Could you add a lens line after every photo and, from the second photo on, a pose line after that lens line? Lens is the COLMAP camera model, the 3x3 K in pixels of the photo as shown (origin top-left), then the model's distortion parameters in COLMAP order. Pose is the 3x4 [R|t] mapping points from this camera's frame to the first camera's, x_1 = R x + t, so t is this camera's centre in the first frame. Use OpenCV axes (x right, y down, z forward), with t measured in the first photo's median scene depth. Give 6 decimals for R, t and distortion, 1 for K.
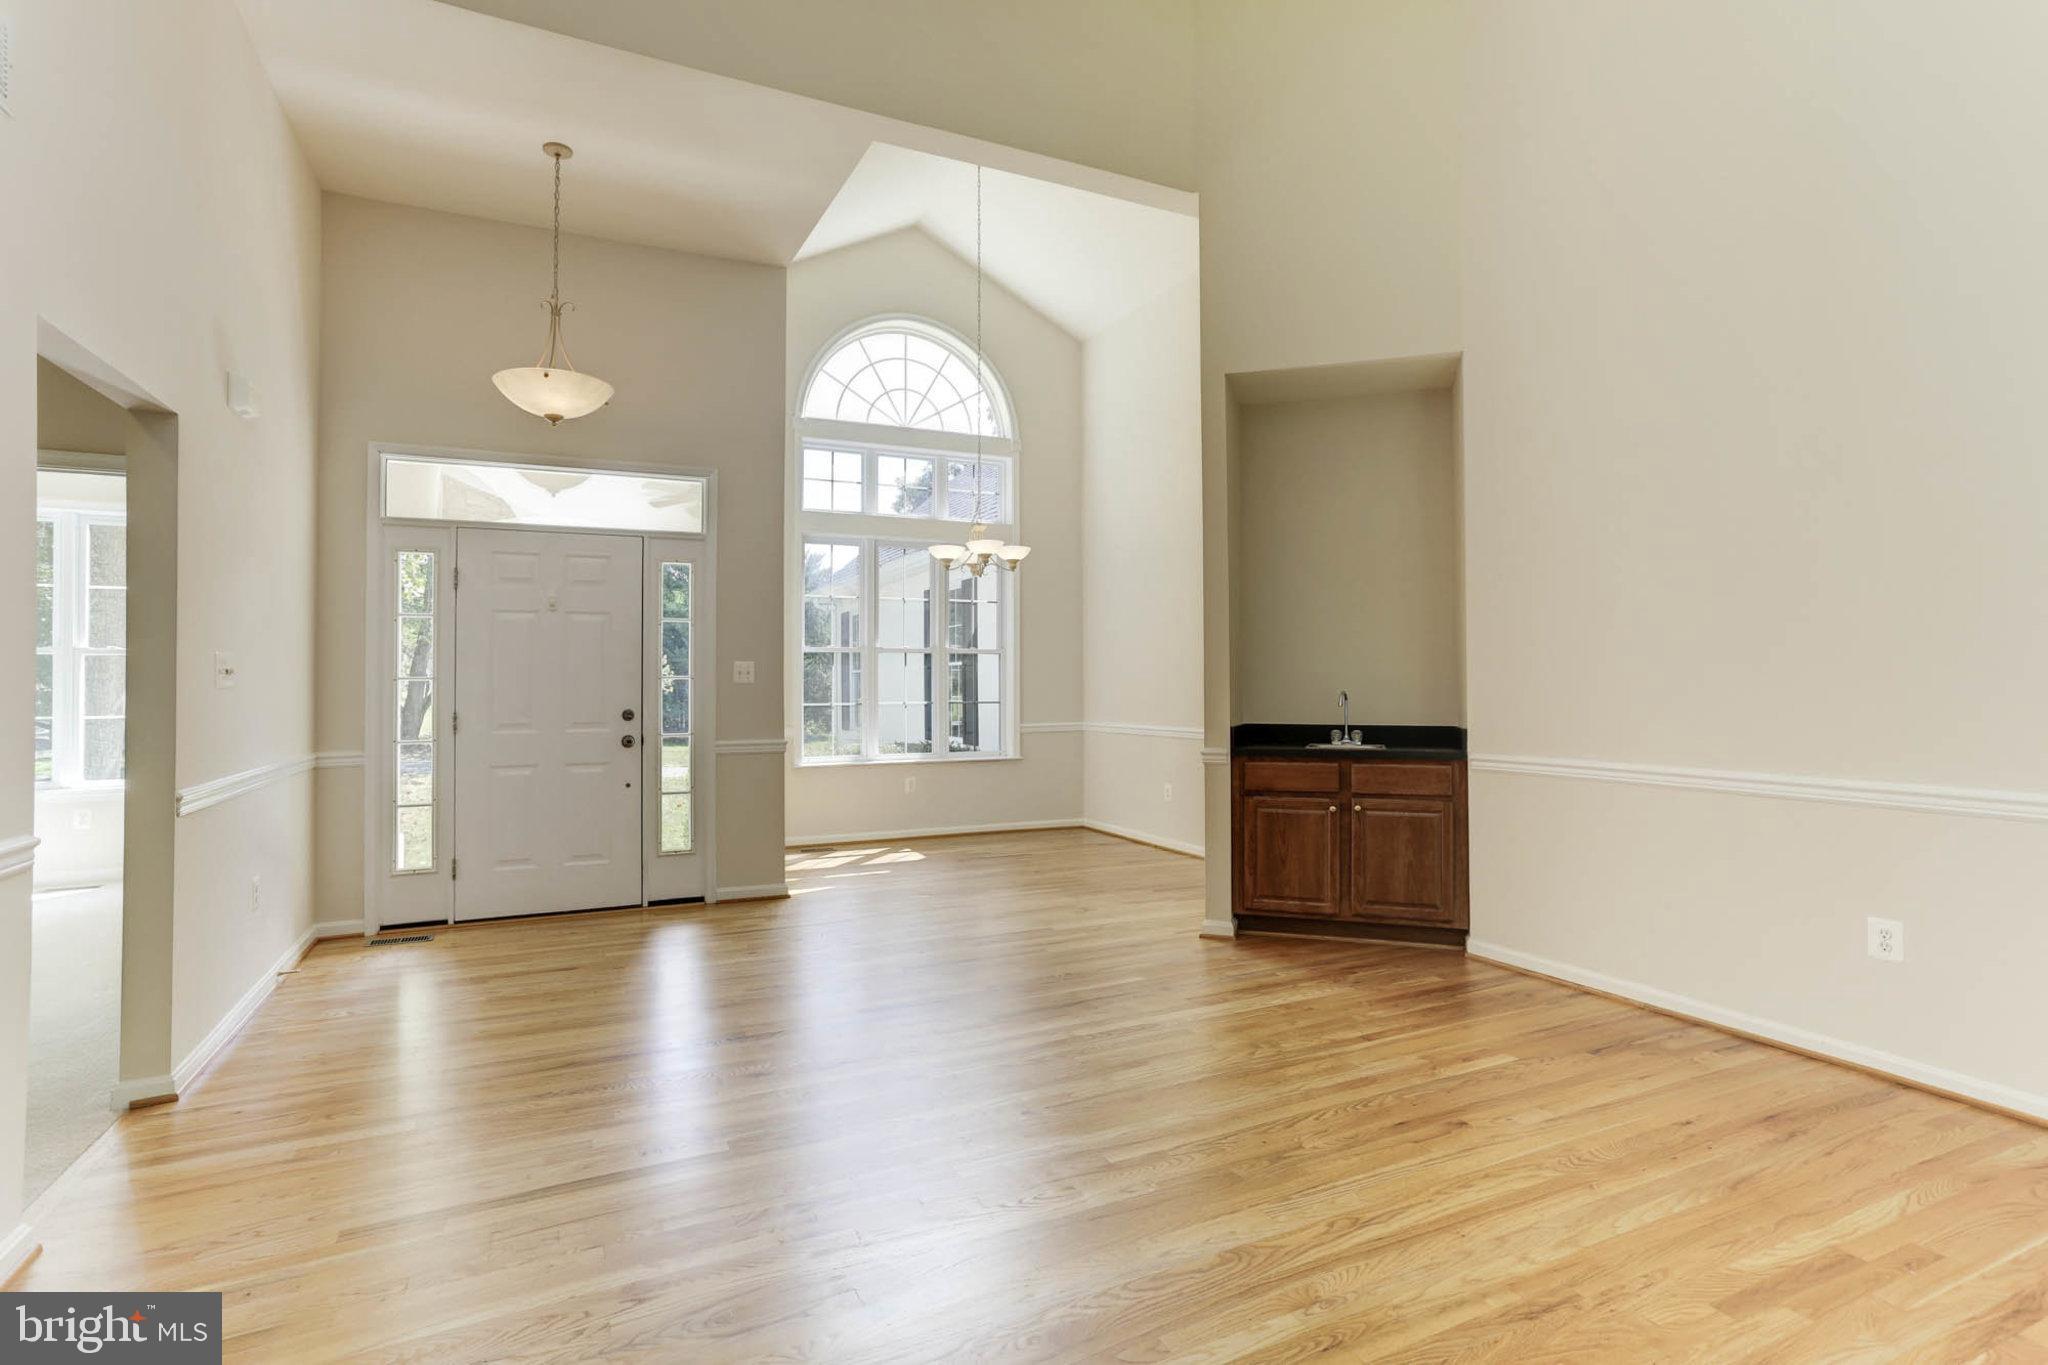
lens RADIAL K [[1018.9, 0, 1017.8], [0, 1018.9, 664.3], [0, 0, 1]] dist [-0.010881, 0.003835]
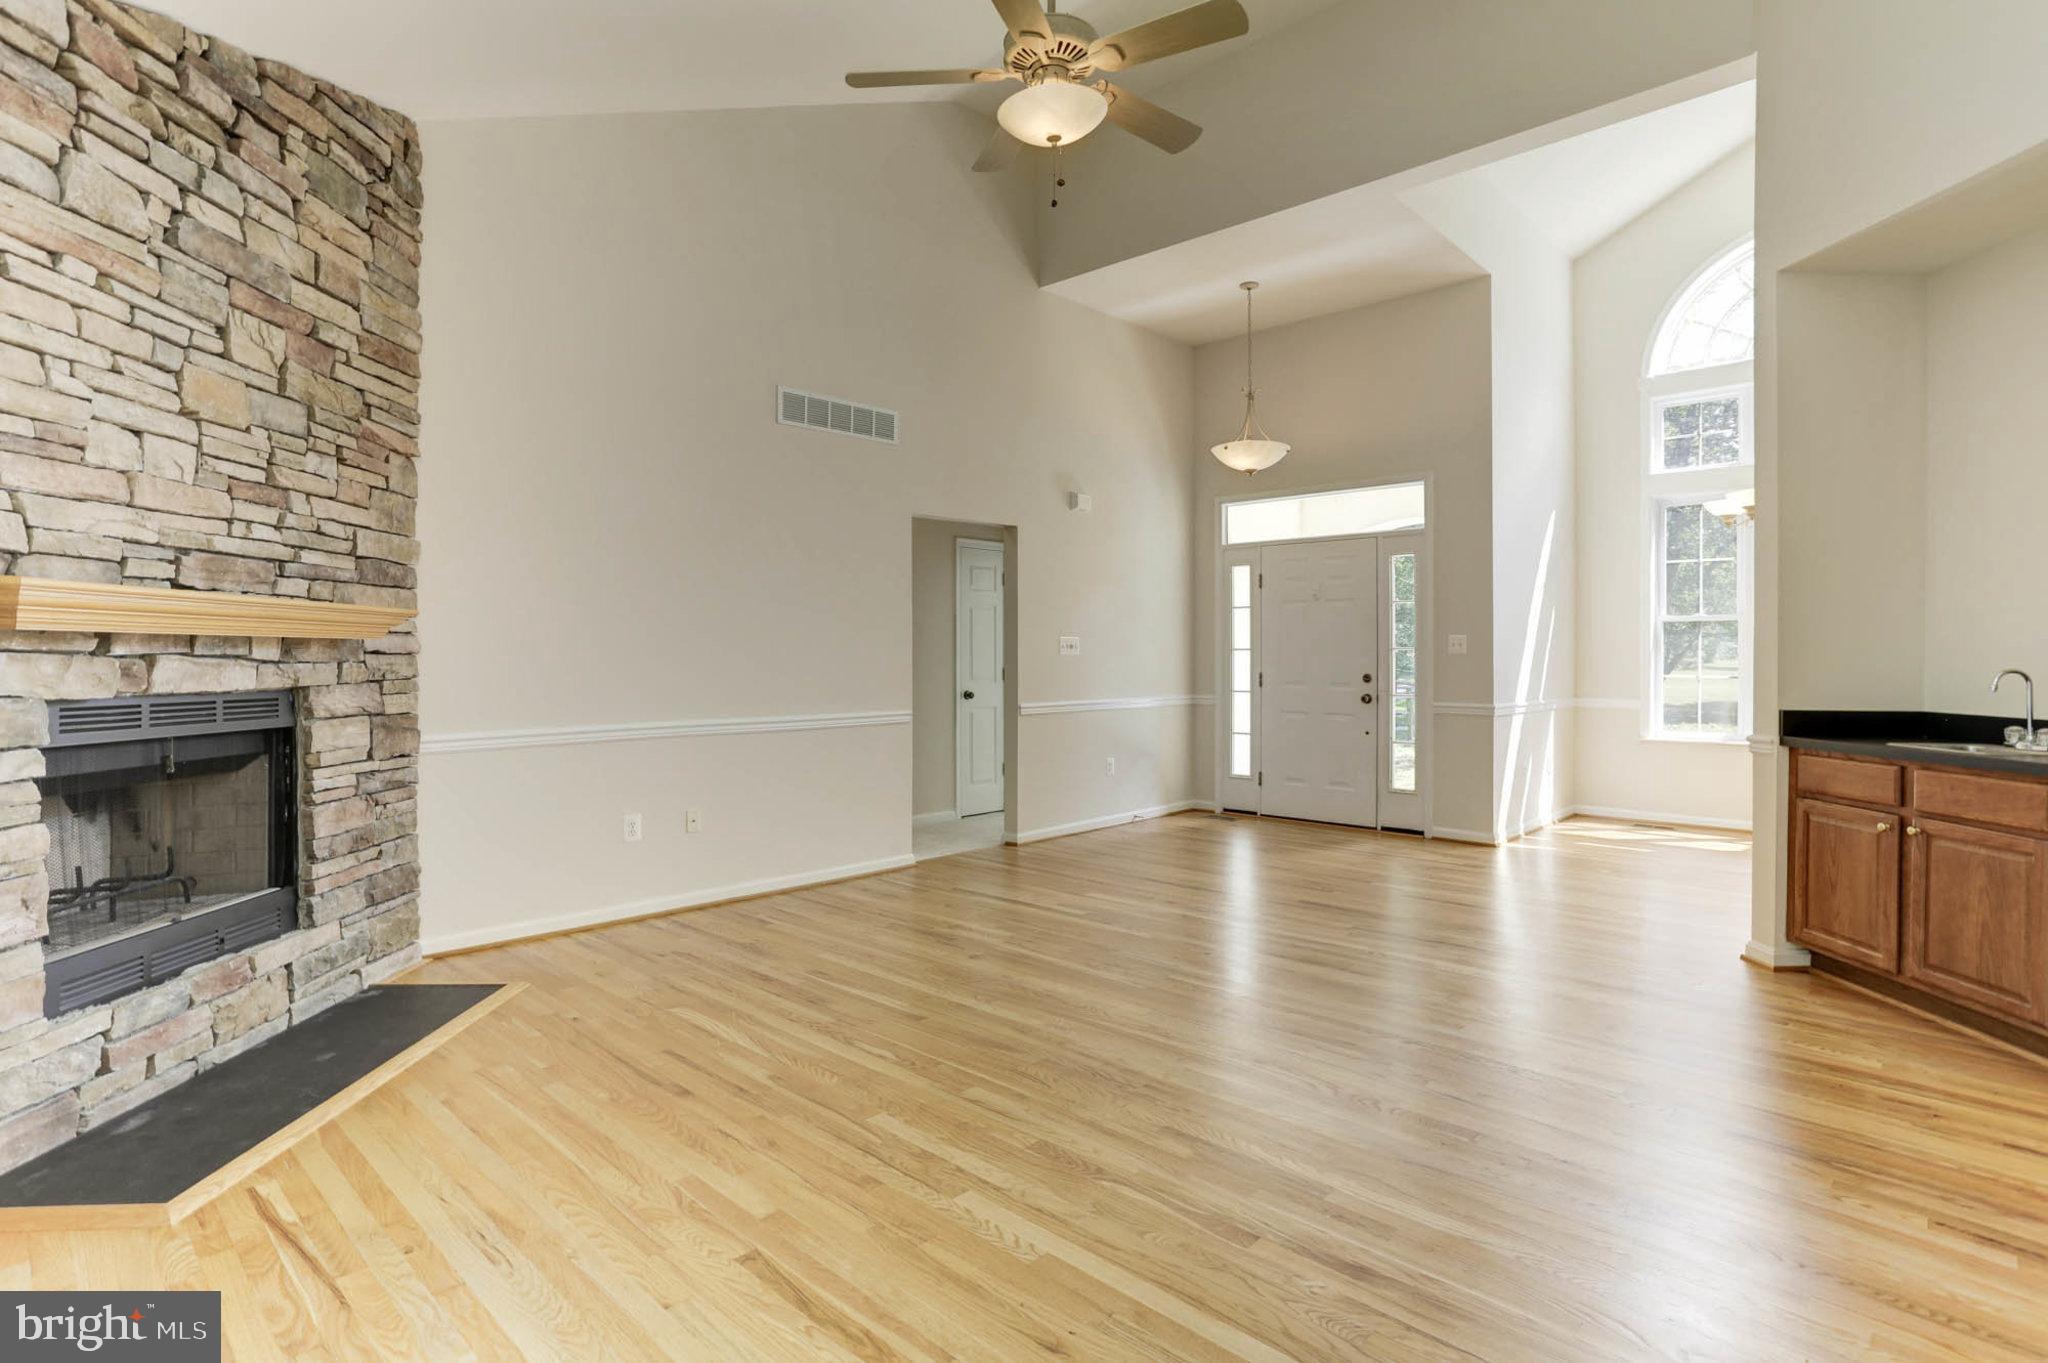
lens RADIAL K [[1018.9, 0, 1015.0], [0, 1018.9, 663.3], [0, 0, 1]] dist [-0.010881, 0.003835]
pose [[0.352792, 0.012539, -0.935618, 0.768977], [0.013767, 0.999732, 0.018589, 0.001712], [0.935600, -0.019439, 0.352525, 0.159037]]
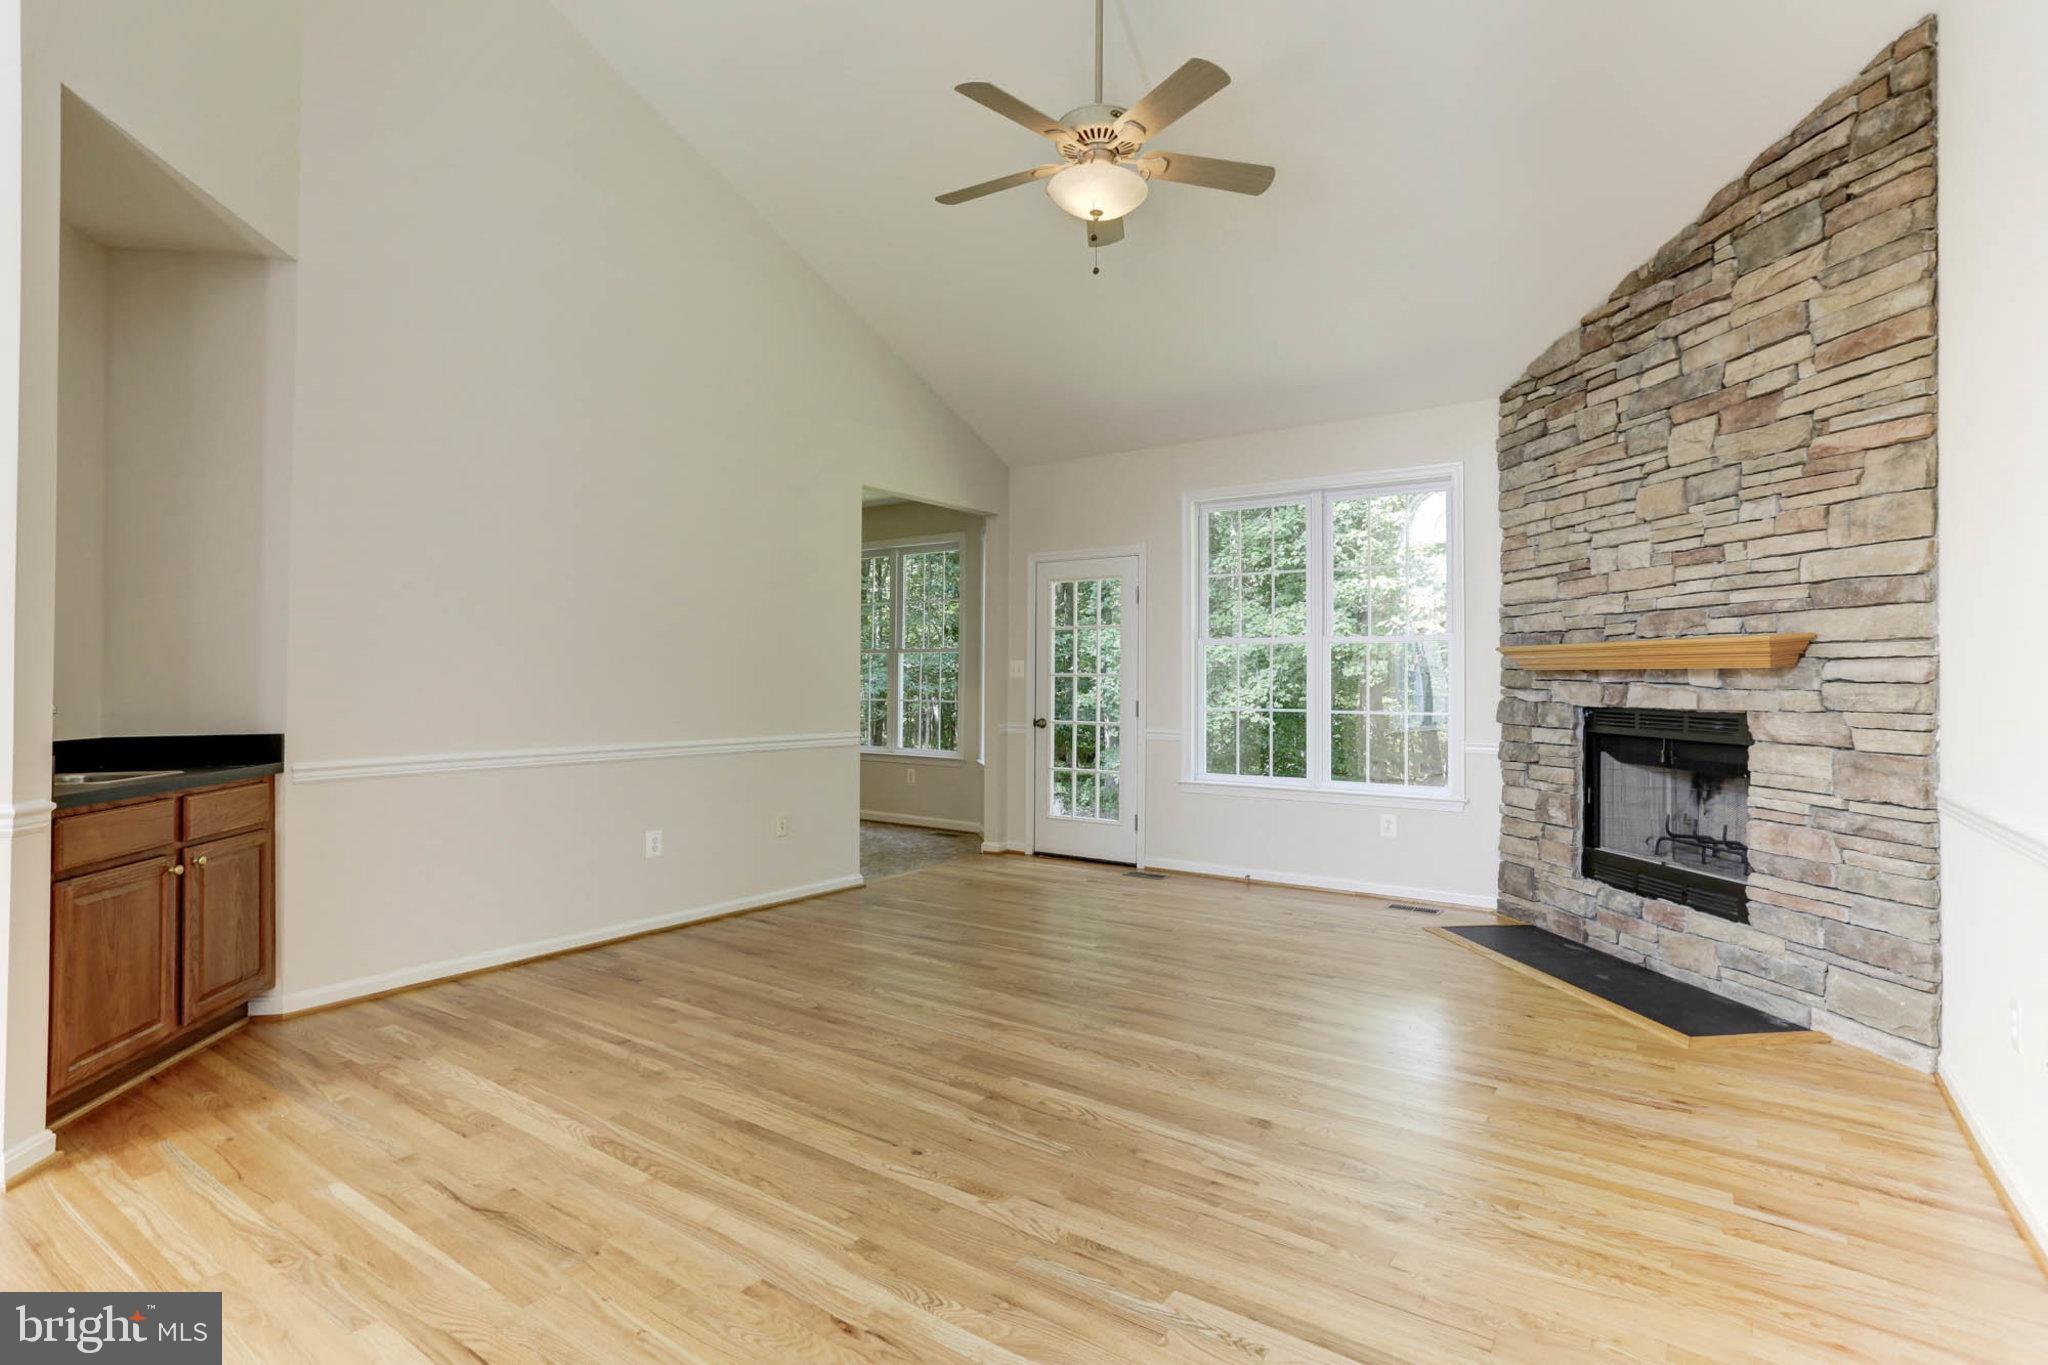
lens RADIAL K [[1018.9, 0, 1018.4], [0, 1018.9, 675.6], [0, 0, 1]] dist [-0.010881, 0.003835]
pose [[-0.488727, 0.004461, 0.872425, -0.511869], [-0.017618, 0.999733, -0.014981, 0.018967], [-0.872259, -0.022692, -0.488518, 0.852164]]
